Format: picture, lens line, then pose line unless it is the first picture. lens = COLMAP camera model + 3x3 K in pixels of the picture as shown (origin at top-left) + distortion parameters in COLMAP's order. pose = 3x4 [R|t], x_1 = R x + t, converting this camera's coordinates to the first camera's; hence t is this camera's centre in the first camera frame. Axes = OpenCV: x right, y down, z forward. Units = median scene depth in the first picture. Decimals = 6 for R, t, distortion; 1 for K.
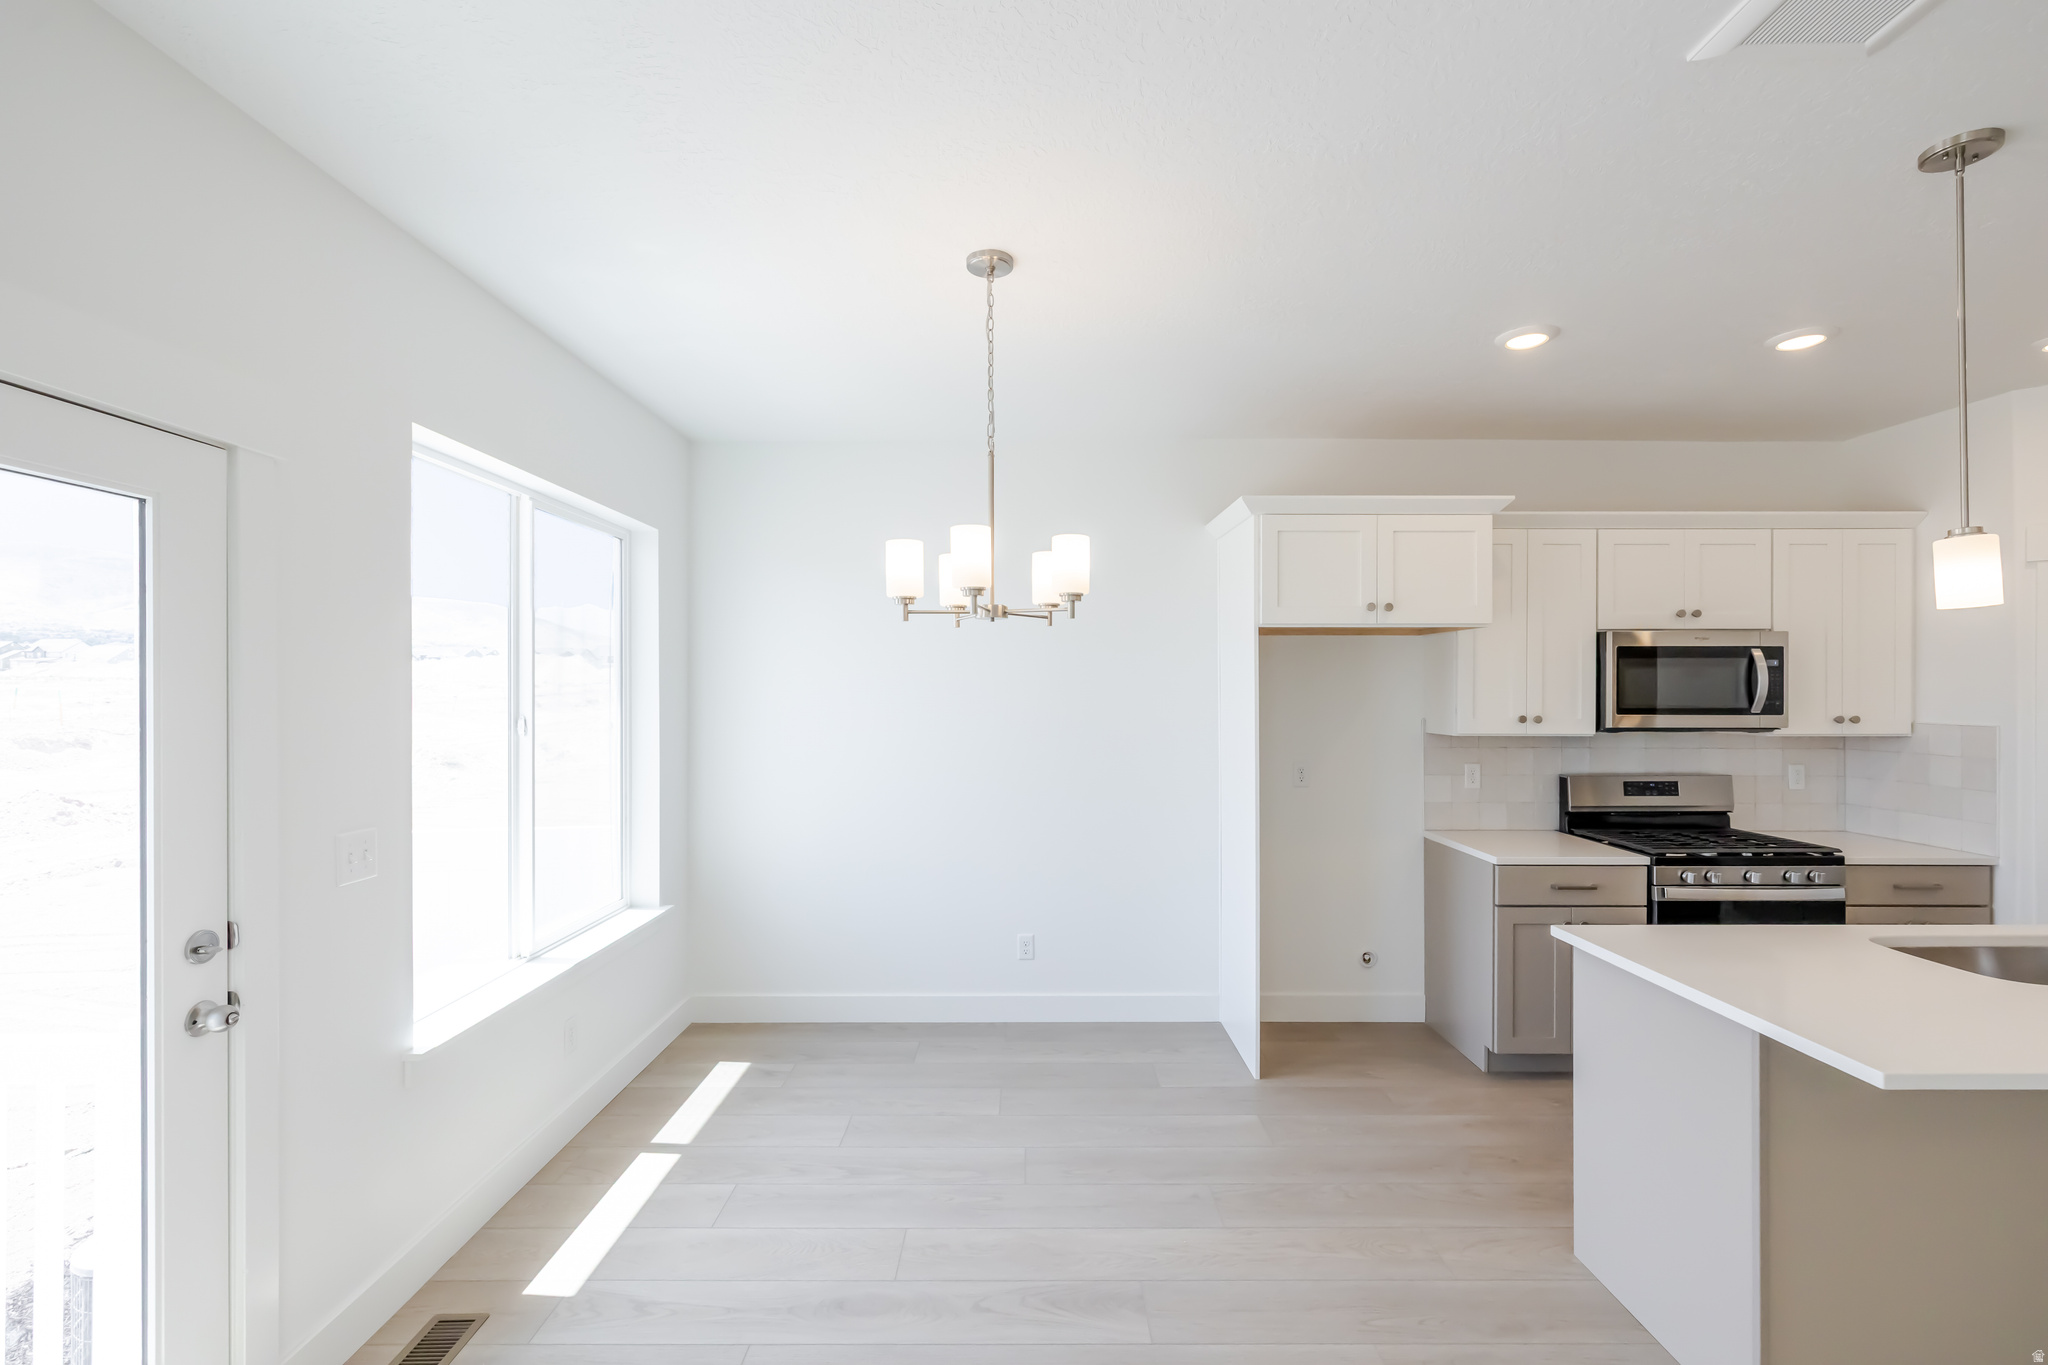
lens RADIAL K [[876.8, 0, 1043.8], [0, 876.8, 700.7], [0, 0, 1]] dist [0.004039, -0.000349]
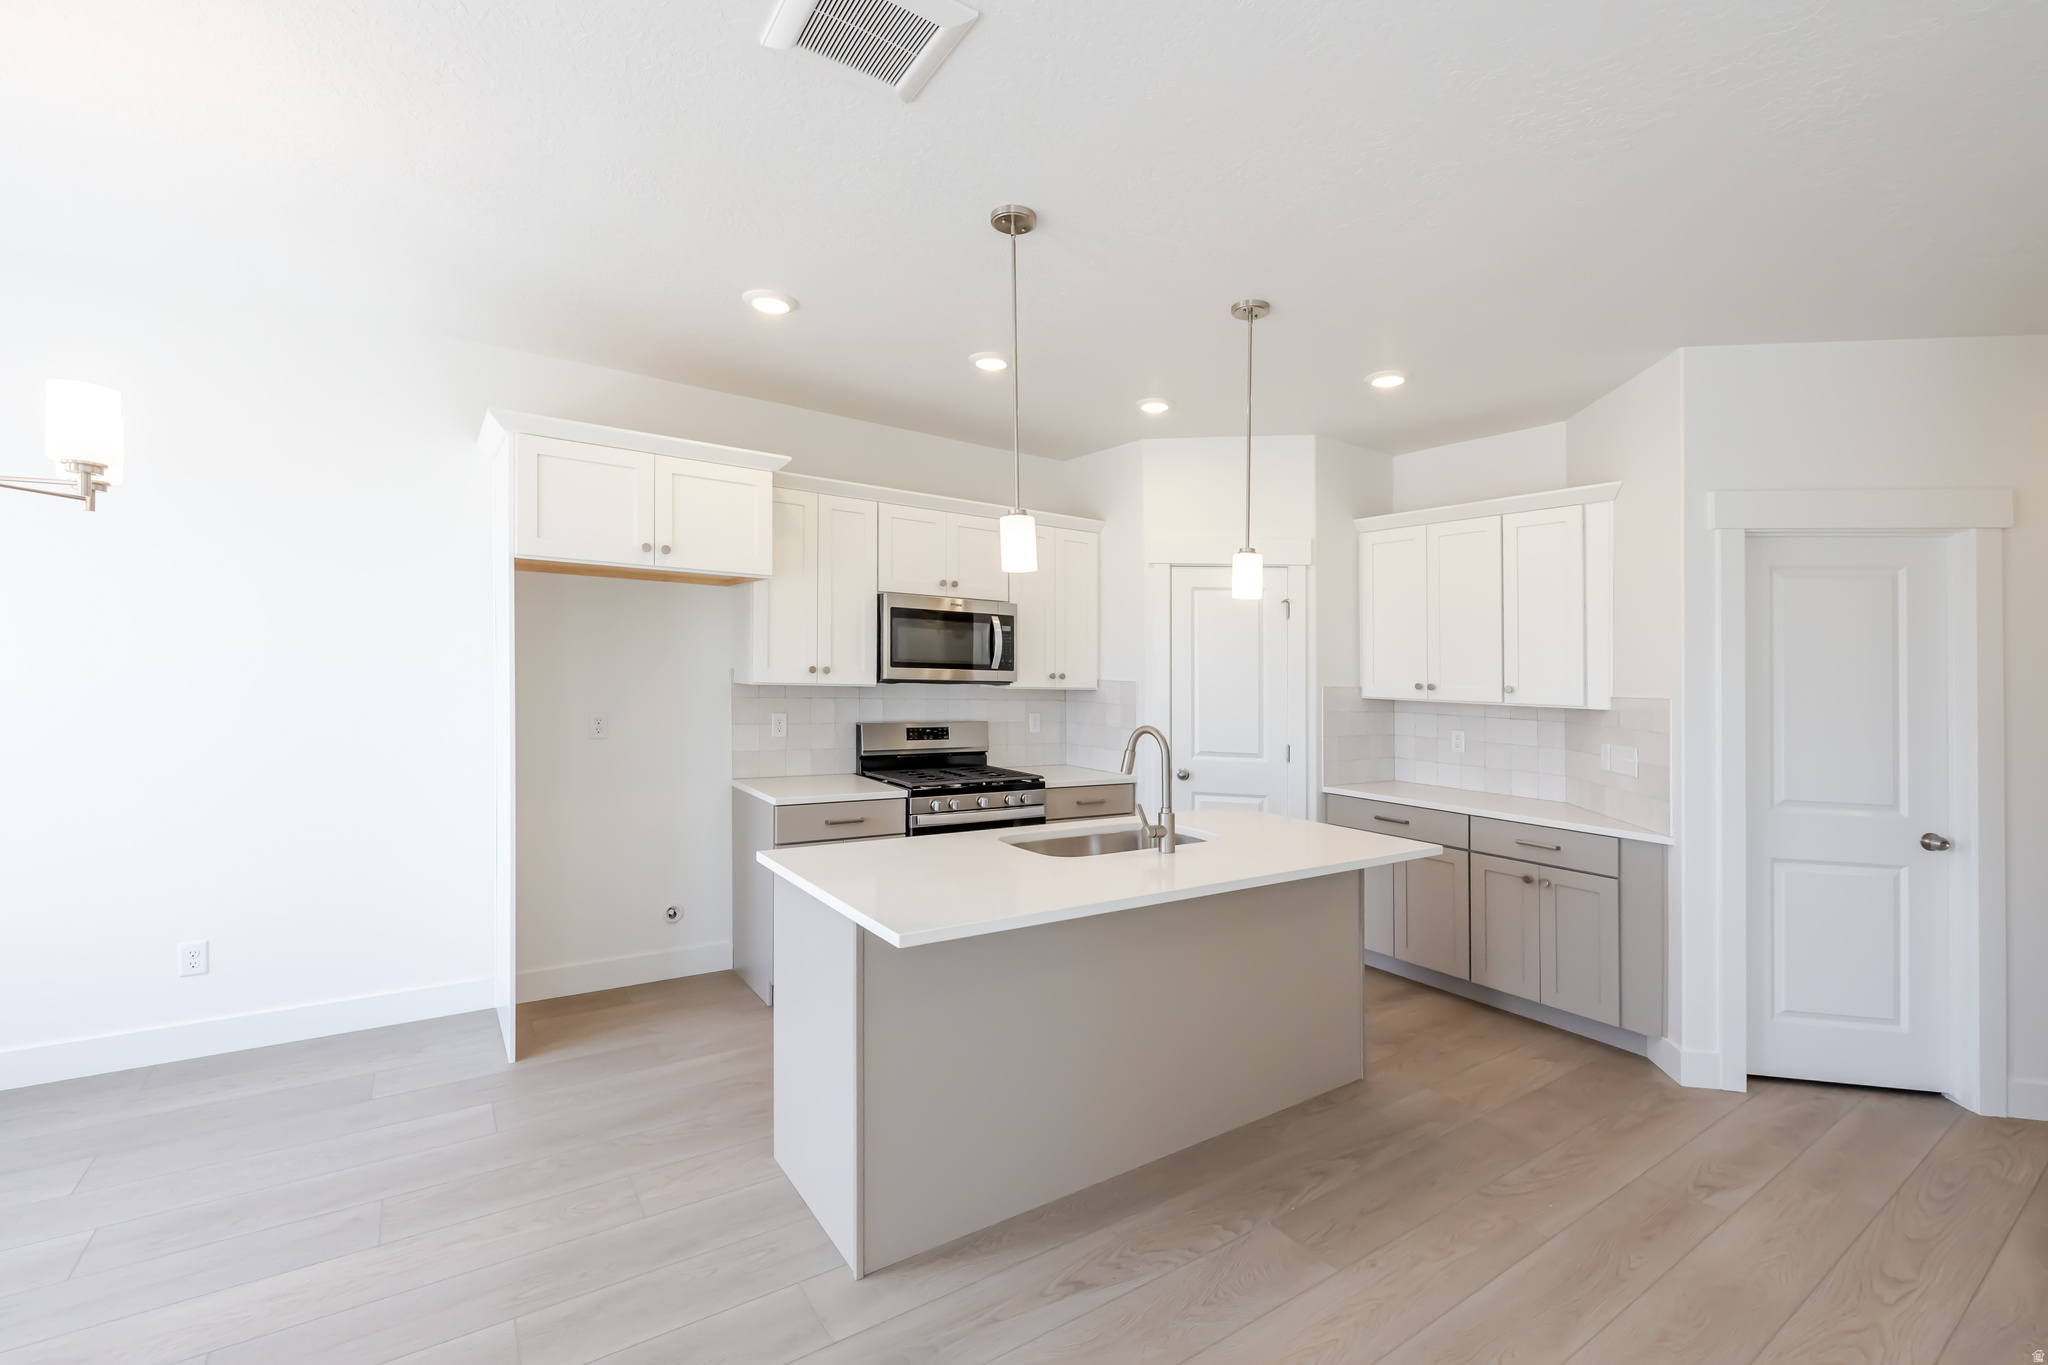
lens RADIAL K [[876.8, 0, 1041.8], [0, 876.8, 668.0], [0, 0, 1]] dist [0.004039, -0.000349]
pose [[0.825412, 0.025304, 0.563963, 0.175443], [-0.023011, 0.999673, -0.011175, 0.025162], [-0.564062, -0.003754, 0.825724, -0.047793]]
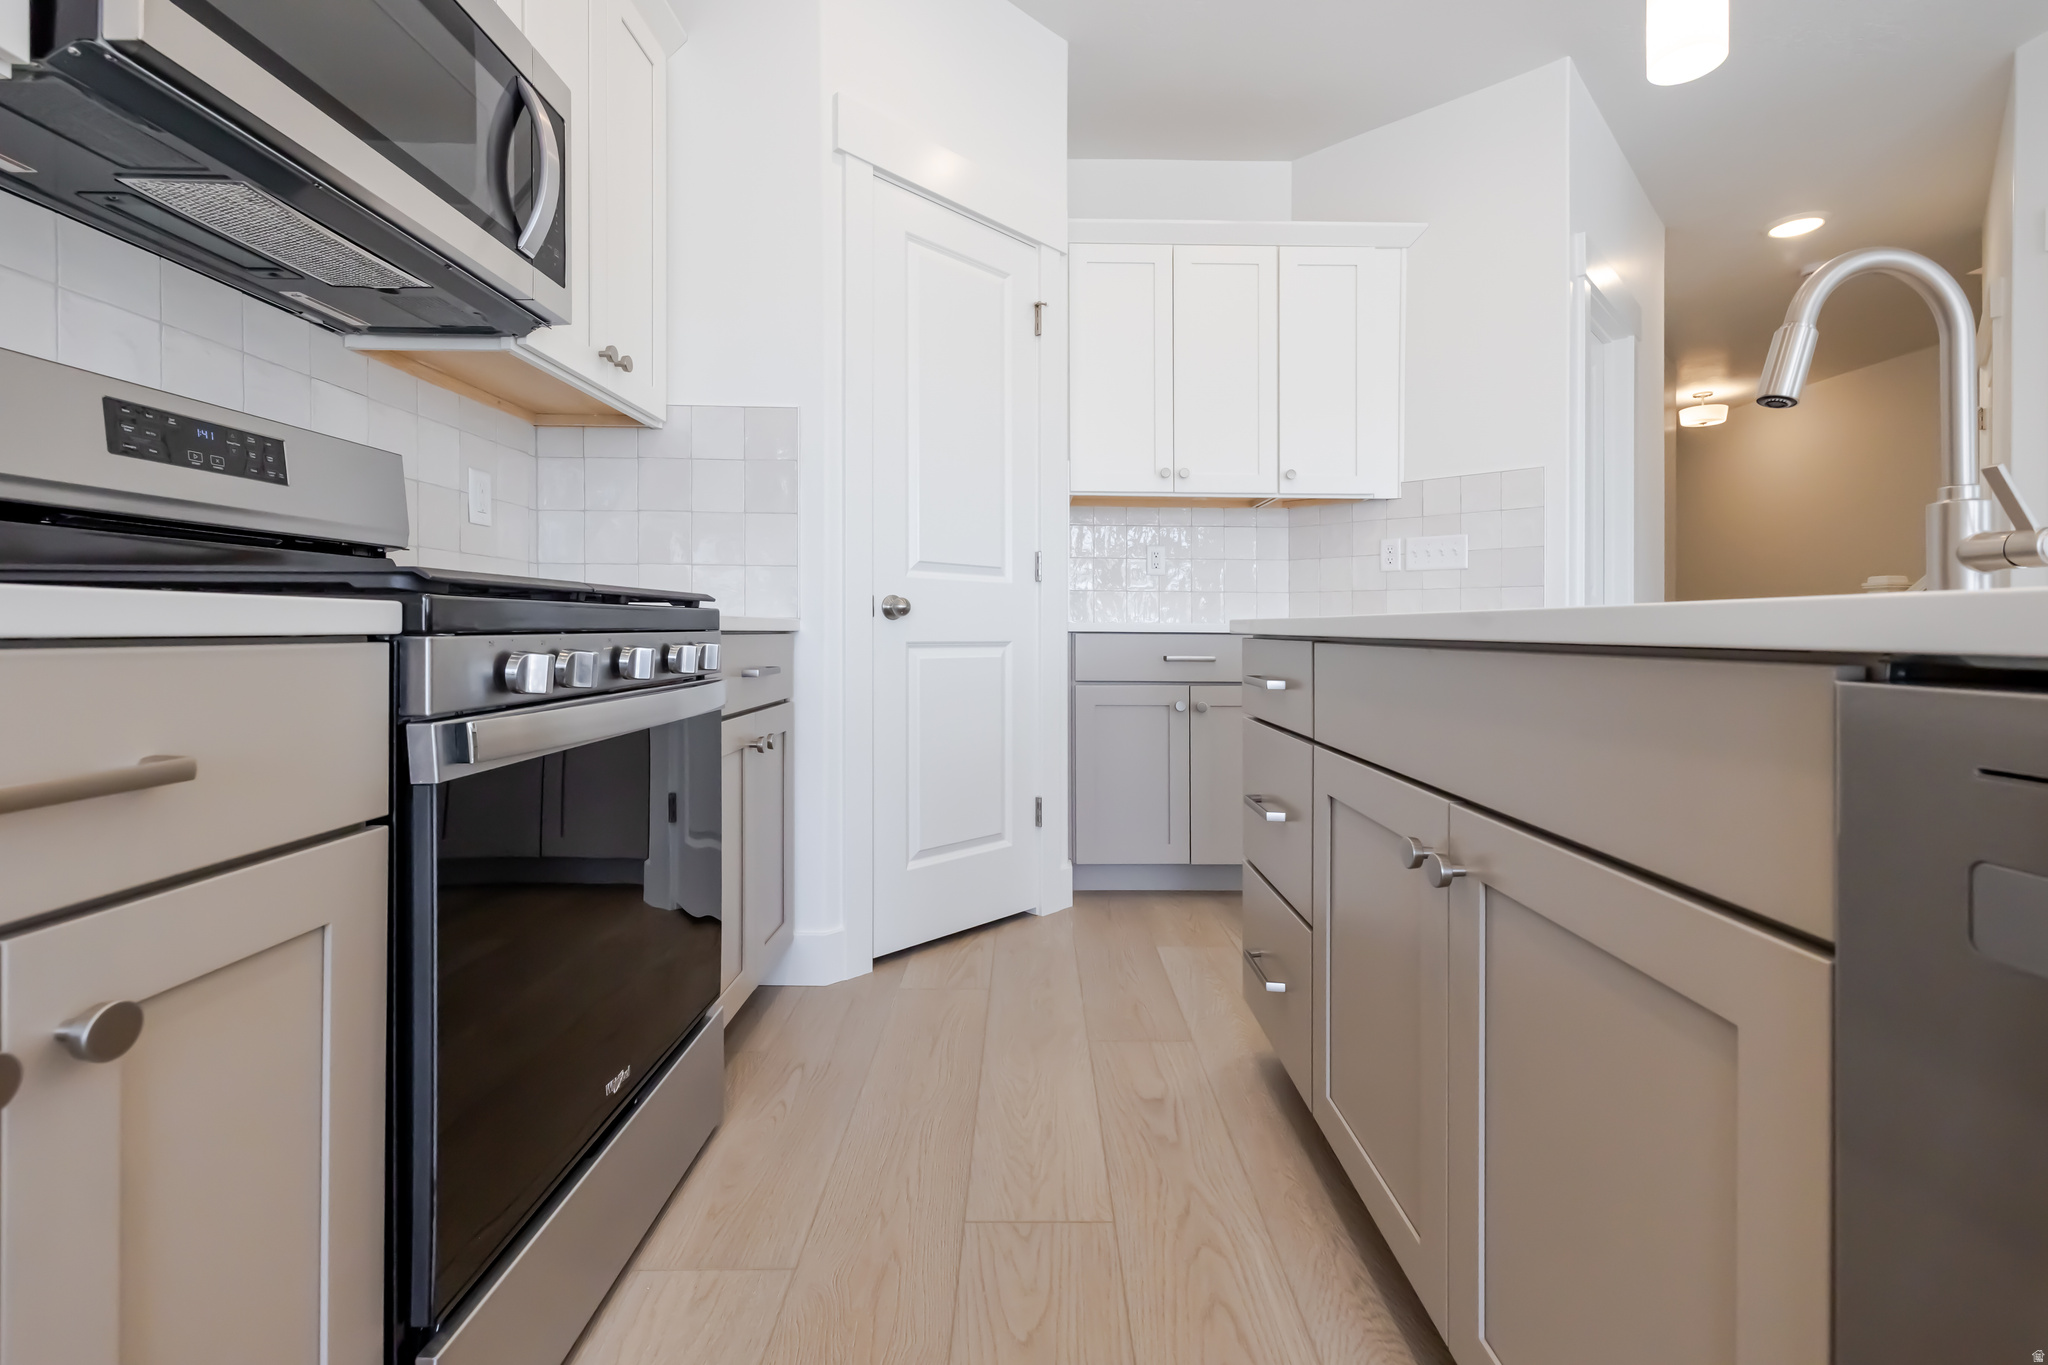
lens RADIAL K [[876.8, 0, 1022.2], [0, 876.8, 635.2], [0, 0, 1]] dist [0.004039, -0.000349]
pose [[0.006154, -0.004904, 0.999969, 0.445550], [0.004520, 0.999978, 0.004876, 0.180090], [-0.999971, 0.004490, 0.006176, 0.806778]]
